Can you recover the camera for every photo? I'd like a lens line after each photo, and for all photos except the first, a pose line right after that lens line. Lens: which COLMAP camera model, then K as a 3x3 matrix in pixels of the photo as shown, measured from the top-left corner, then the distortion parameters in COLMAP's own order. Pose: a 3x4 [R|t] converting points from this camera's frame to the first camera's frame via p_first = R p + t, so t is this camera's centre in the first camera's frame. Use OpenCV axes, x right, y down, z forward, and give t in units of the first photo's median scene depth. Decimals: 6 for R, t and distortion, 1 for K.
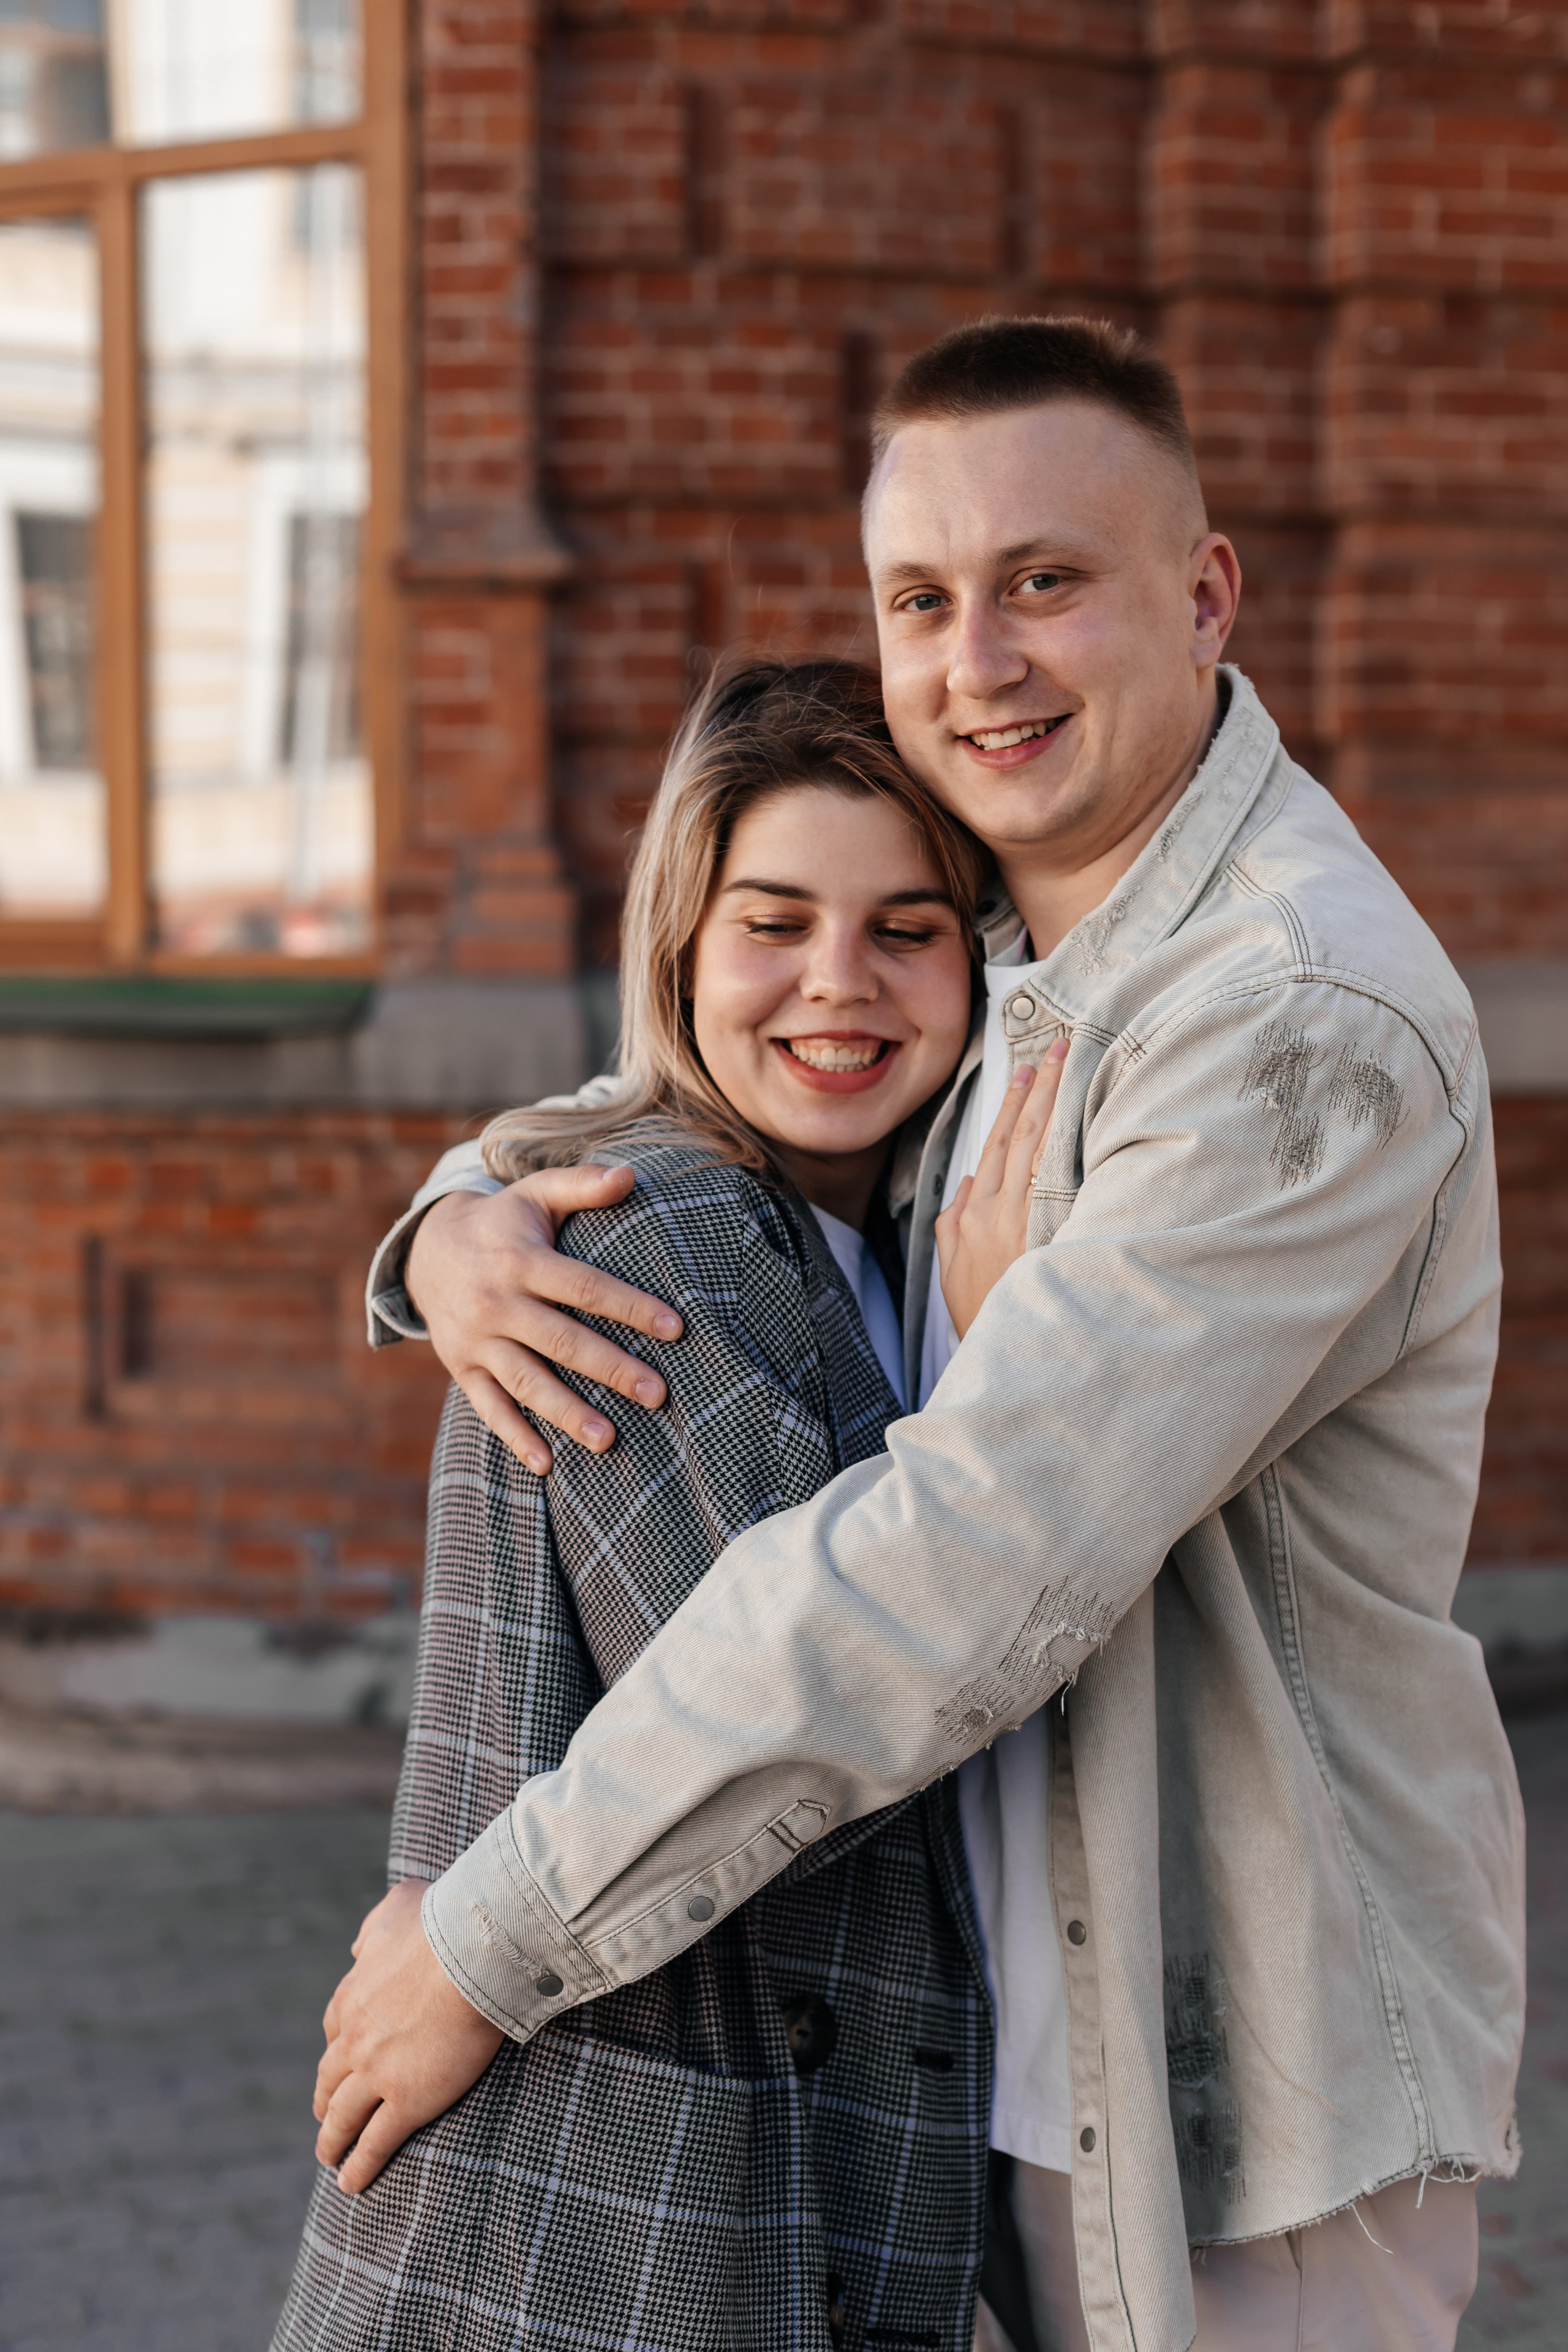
lens RADIAL K [[3753.5, 0, 774.9], [0, 3753.5, 1208.3], [0, 0, 1]] dist [0.030365, 0.000000]
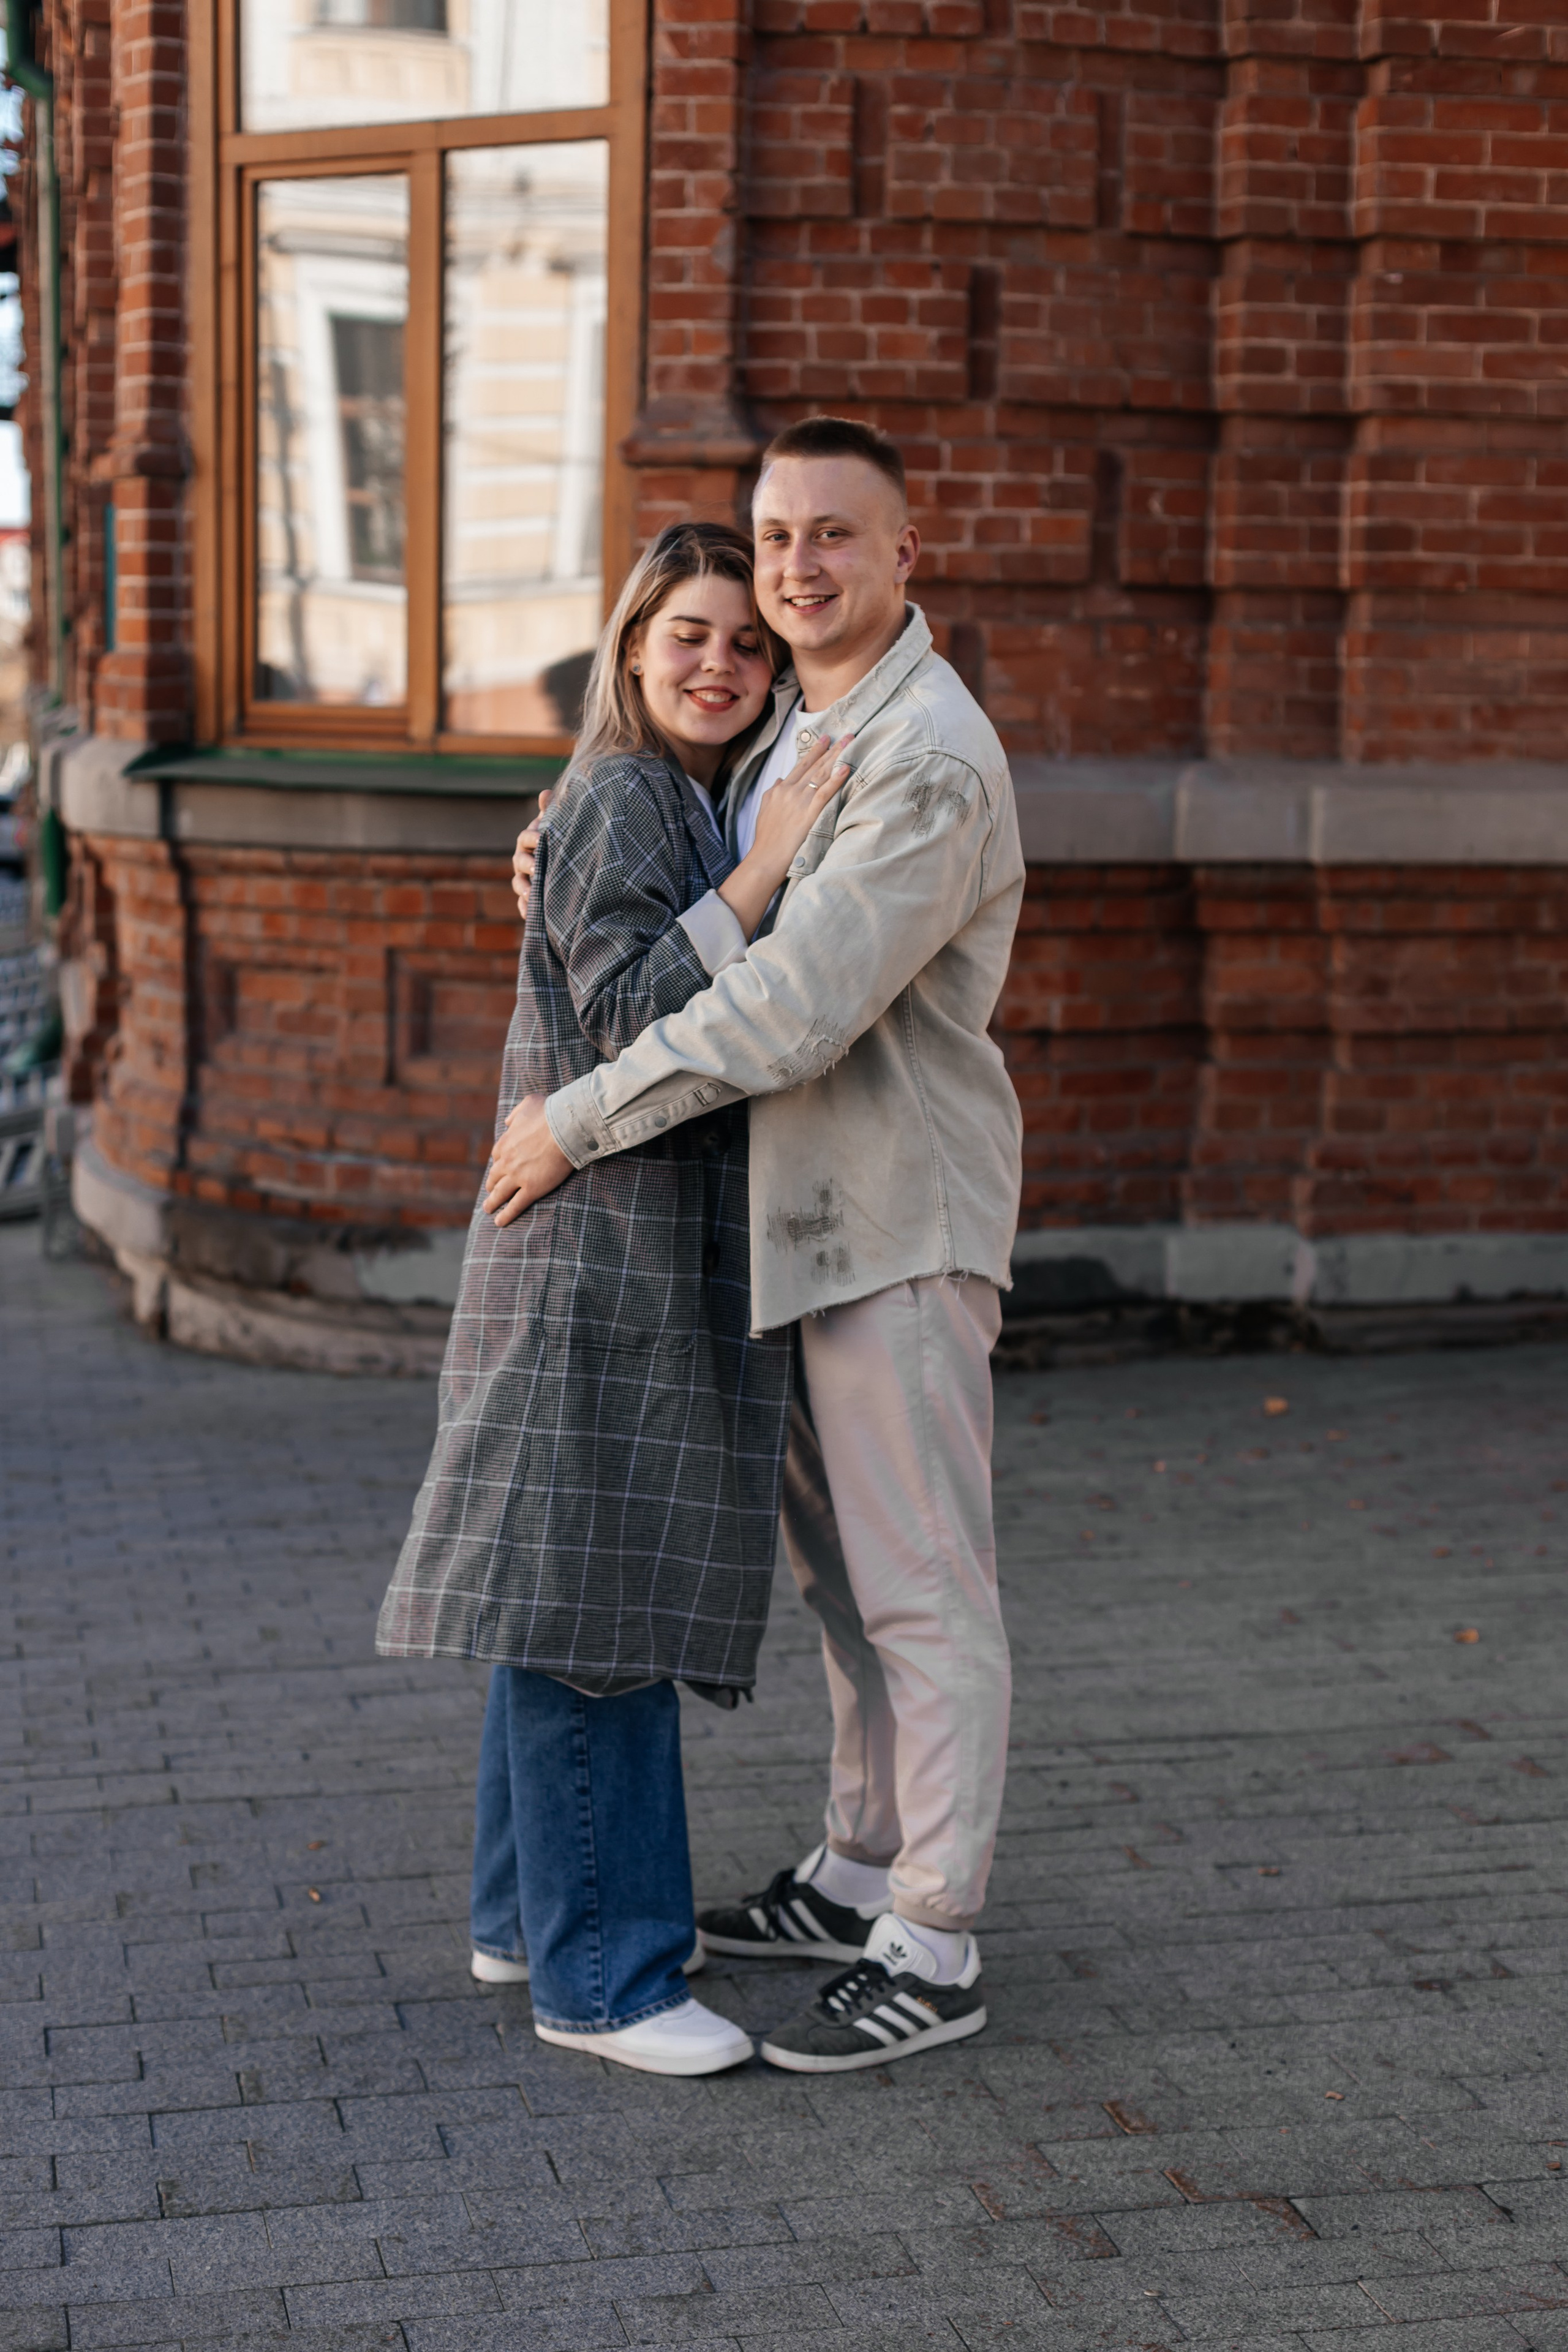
lens RADIAL K [[3753.5, 0, 758.1], [0, 3753.5, 1200.6], [0, 0, 1]] dist [0.030365, 0.000000]
pose [[0.996511, 0.027095, -0.078940, 0.057238], [-0.023608, 0.998718, 0.044773, 0.034265], [0.080052, -0.042753, 0.995873, -0.330414]]
